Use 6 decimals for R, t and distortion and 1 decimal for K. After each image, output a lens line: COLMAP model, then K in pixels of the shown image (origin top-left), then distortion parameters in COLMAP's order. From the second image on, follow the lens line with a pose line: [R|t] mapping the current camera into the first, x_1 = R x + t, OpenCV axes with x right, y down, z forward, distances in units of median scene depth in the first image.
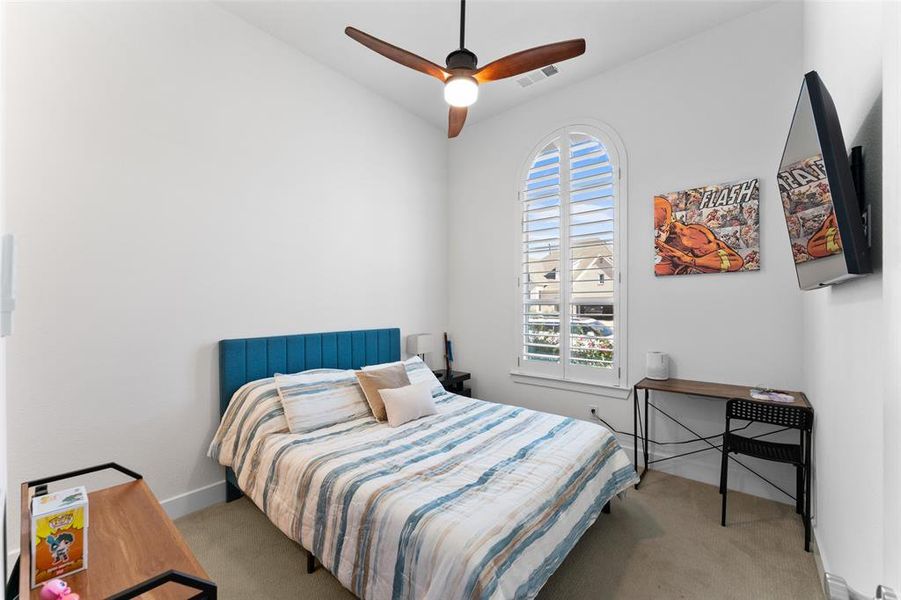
lens RADIAL K [[357.9, 0, 447.2], [0, 357.9, 303.9], [0, 0, 1]] dist [-0.000534, -0.000311]
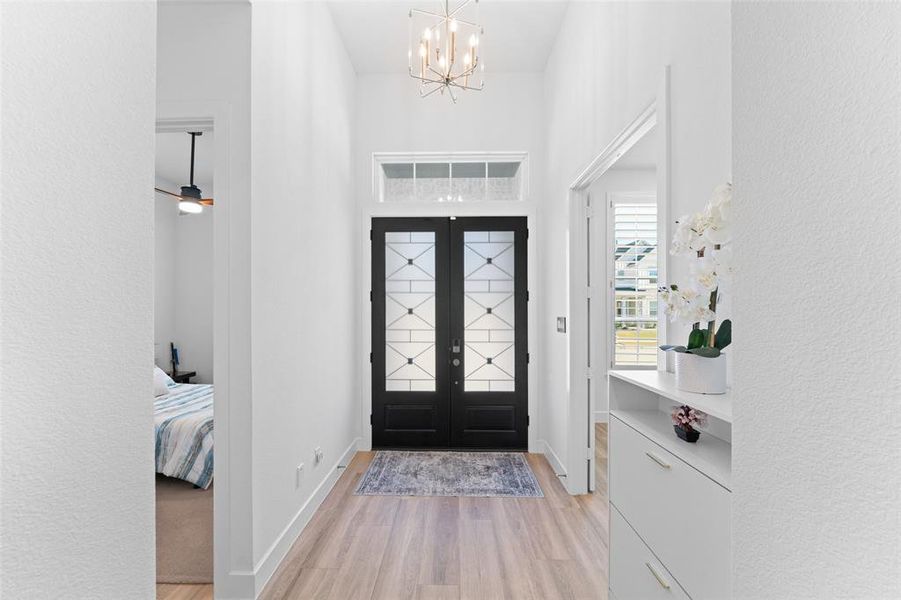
lens RADIAL K [[357.9, 0, 447.2], [0, 357.9, 303.9], [0, 0, 1]] dist [-0.000534, -0.000311]
pose [[0.778062, 0.003971, 0.628175, -0.084744], [0.004828, 0.999913, -0.012302, -0.072106], [-0.628169, 0.012604, 0.777975, -1.192264]]
